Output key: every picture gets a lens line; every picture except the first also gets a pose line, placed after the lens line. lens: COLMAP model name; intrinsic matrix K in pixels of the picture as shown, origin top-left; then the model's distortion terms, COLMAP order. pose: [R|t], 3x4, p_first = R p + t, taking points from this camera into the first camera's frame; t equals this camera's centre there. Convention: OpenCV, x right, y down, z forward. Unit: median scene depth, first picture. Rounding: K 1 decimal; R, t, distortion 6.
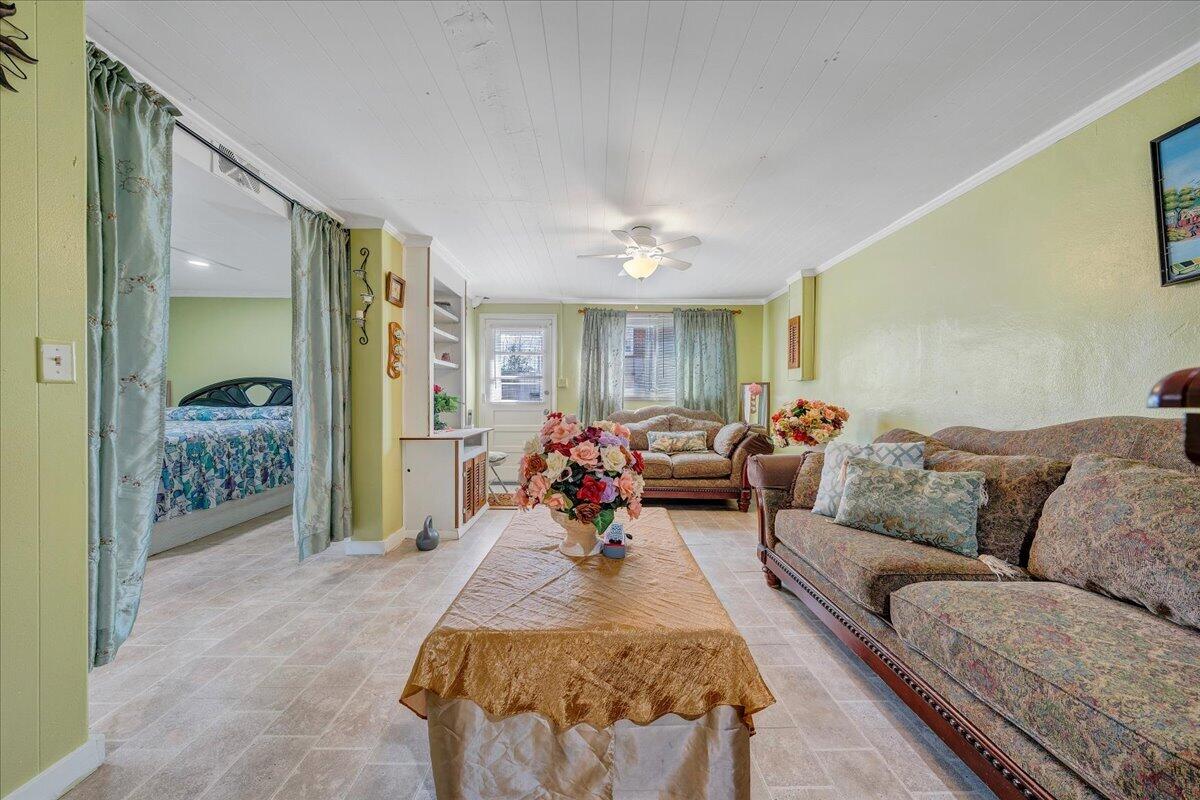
lens RADIAL K [[406.8, 0, 596.6], [0, 406.8, 403.5], [0, 0, 1]] dist [0.000341, 0.000060]
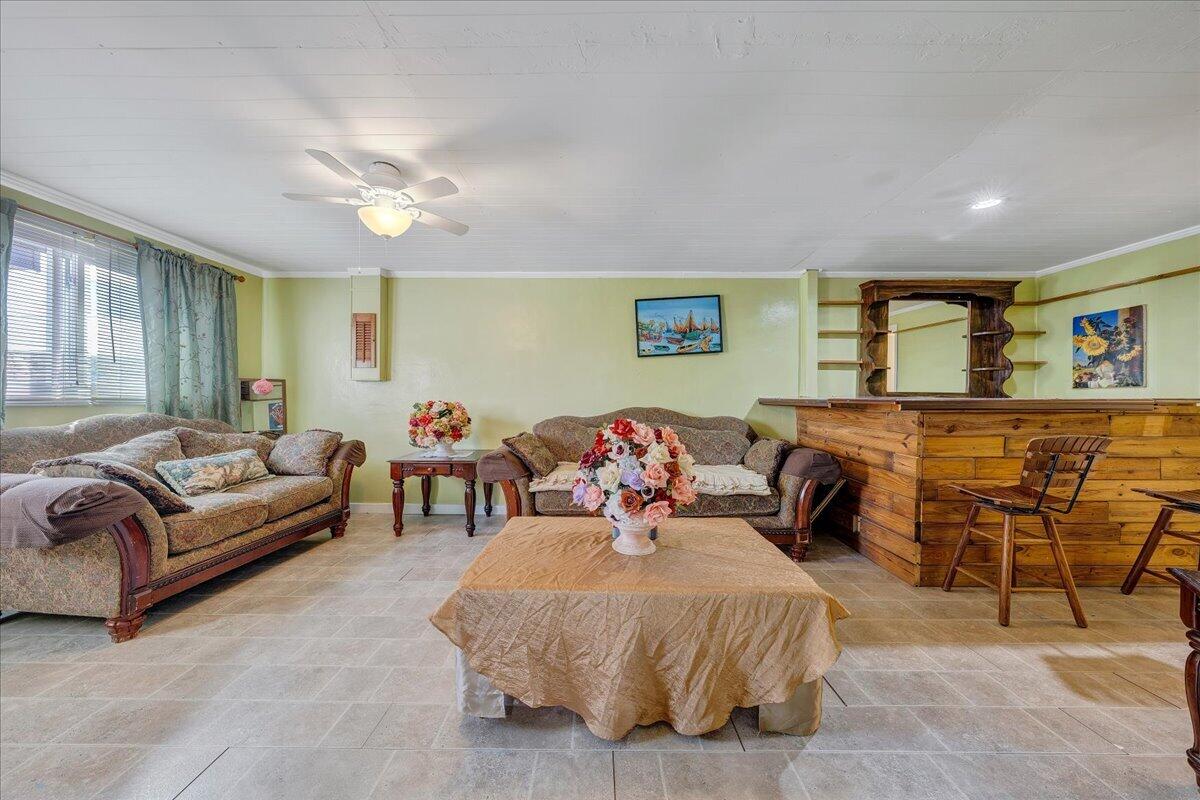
lens RADIAL K [[406.8, 0, 596.6], [0, 406.8, 403.5], [0, 0, 1]] dist [0.000341, 0.000060]
pose [[0.006290, -0.016083, 0.999851, -0.467580], [0.010984, 0.999811, 0.016013, -0.013307], [-0.999920, 0.010881, 0.006466, 0.476198]]
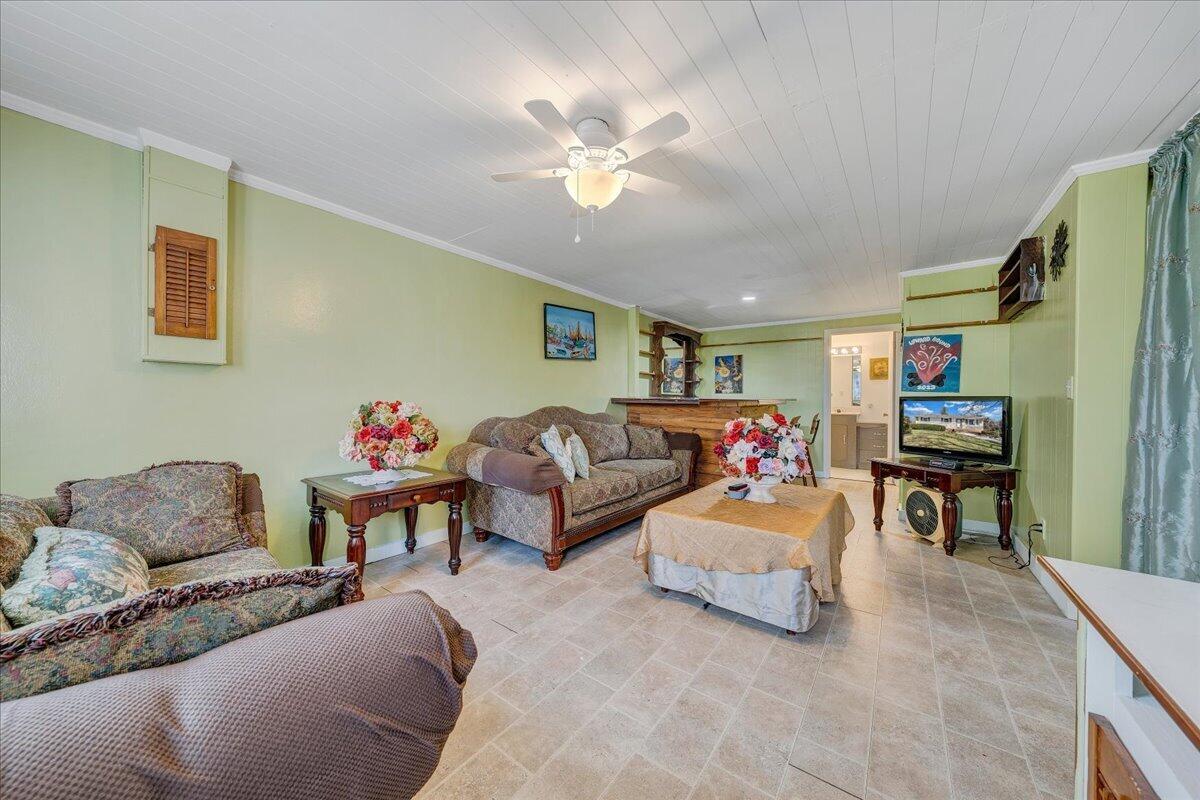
lens RADIAL K [[406.8, 0, 596.6], [0, 406.8, 403.5], [0, 0, 1]] dist [0.000341, 0.000060]
pose [[-0.796246, -0.016900, 0.604737, -0.205881], [-0.001339, 0.999657, 0.026172, -0.021866], [-0.604971, 0.020030, -0.795995, 1.132377]]
